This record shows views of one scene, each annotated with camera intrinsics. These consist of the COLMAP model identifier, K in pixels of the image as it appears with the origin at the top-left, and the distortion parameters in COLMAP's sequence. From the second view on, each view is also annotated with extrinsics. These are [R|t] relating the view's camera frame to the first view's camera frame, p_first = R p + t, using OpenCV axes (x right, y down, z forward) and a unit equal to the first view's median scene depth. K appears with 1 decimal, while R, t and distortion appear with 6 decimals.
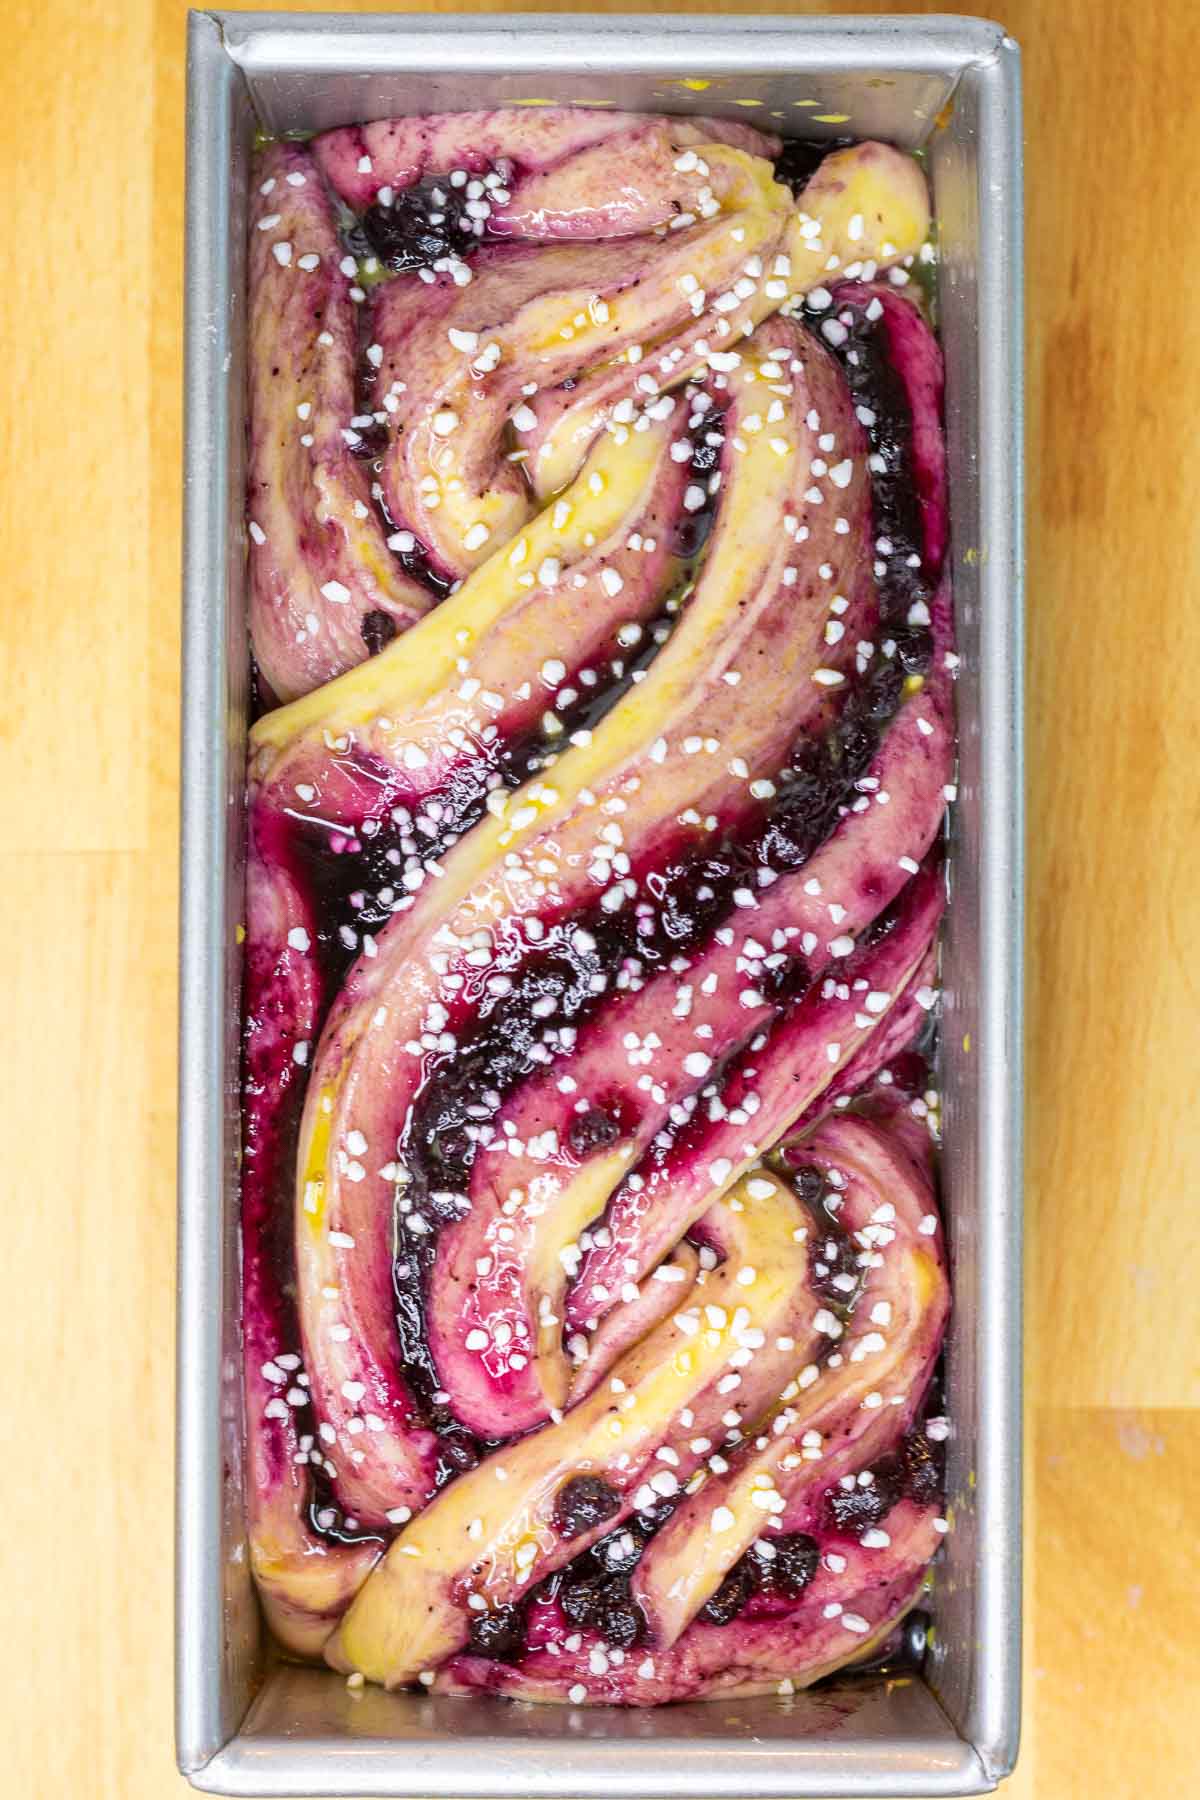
lens RADIAL K [[4117.5, 0, 603.2], [0, 4117.5, 870.2], [0, 0, 1]] dist [-0.160704, 1.333104]
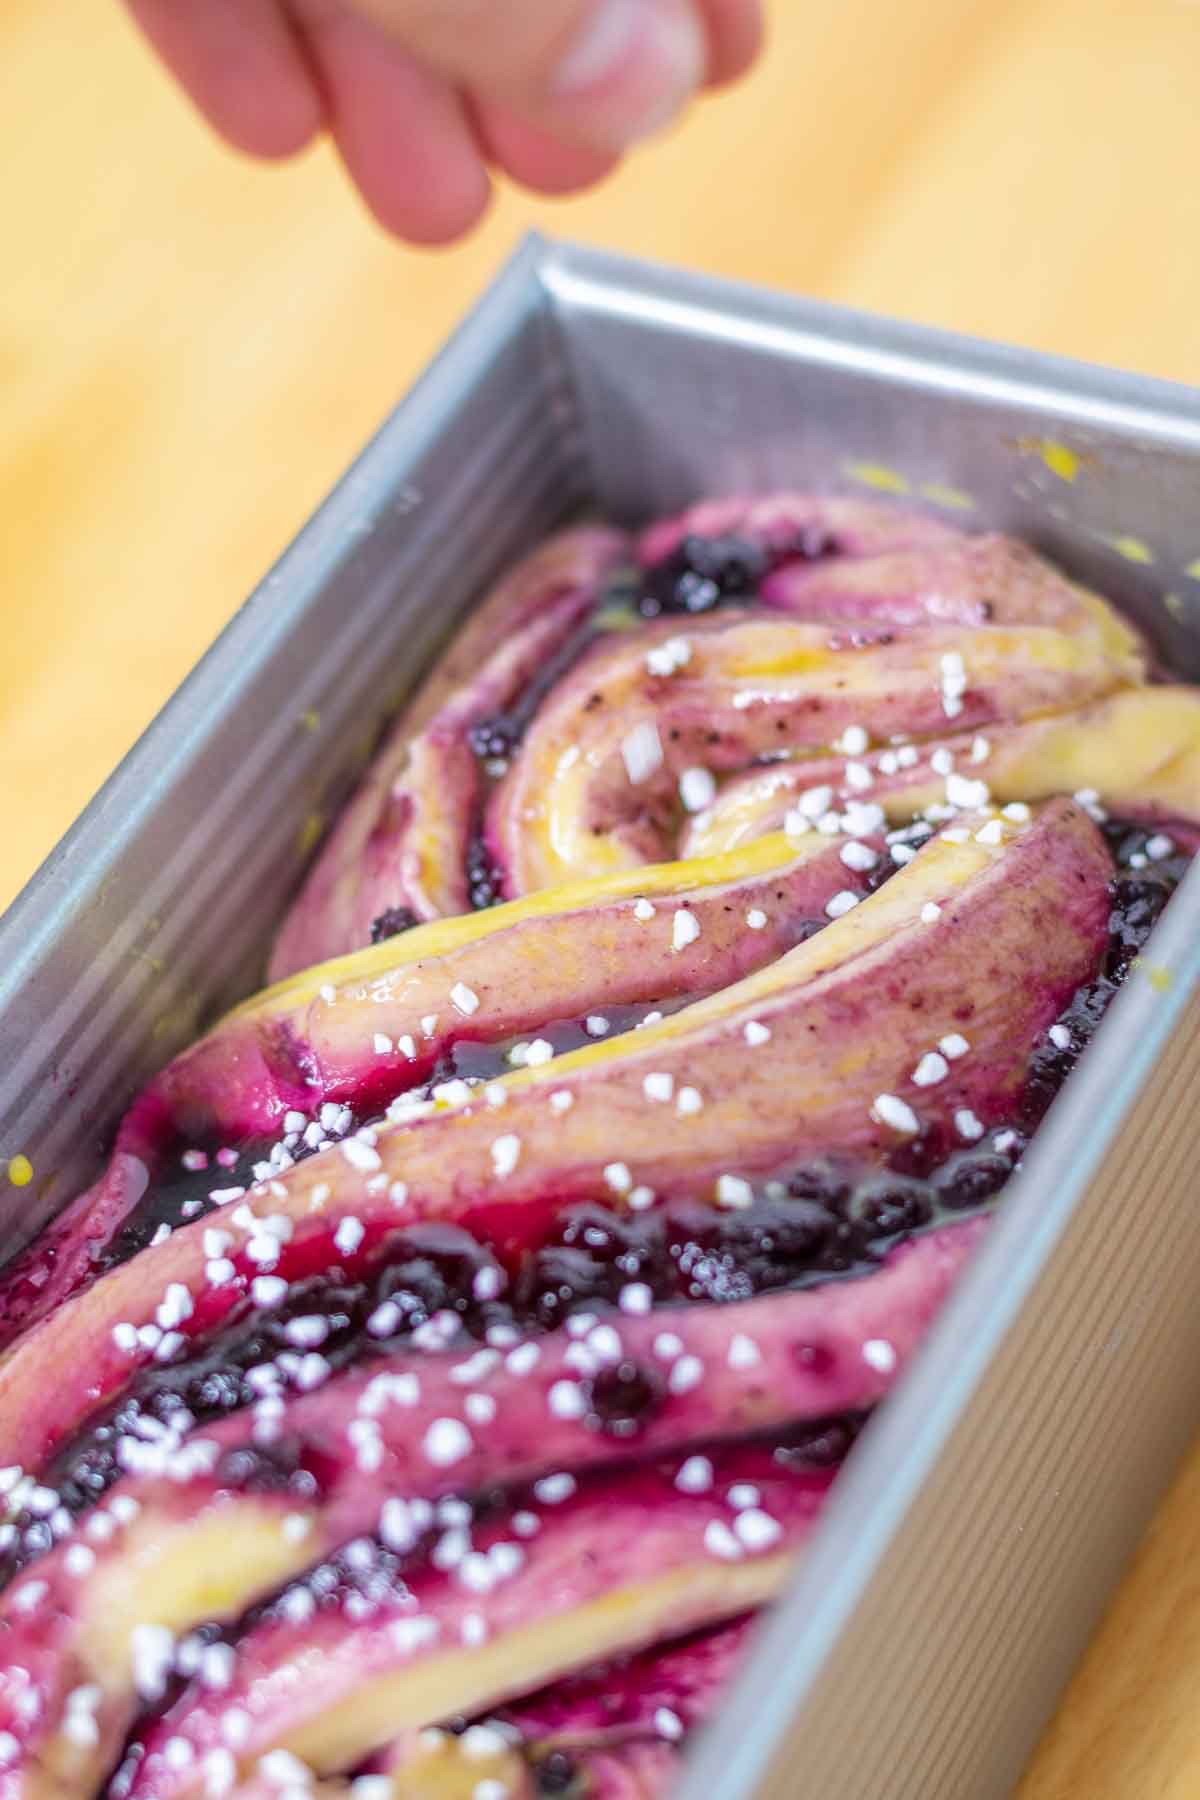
lens RADIAL K [[4117.5, 0, 603.2], [0, 4117.5, 870.2], [0, 0, 1]] dist [-0.160704, 1.333104]
pose [[0.863555, 0.240192, -0.443374, 0.311423], [-0.462041, 0.729073, -0.504946, 0.298081], [0.201968, 0.640906, 0.740573, 0.449326]]
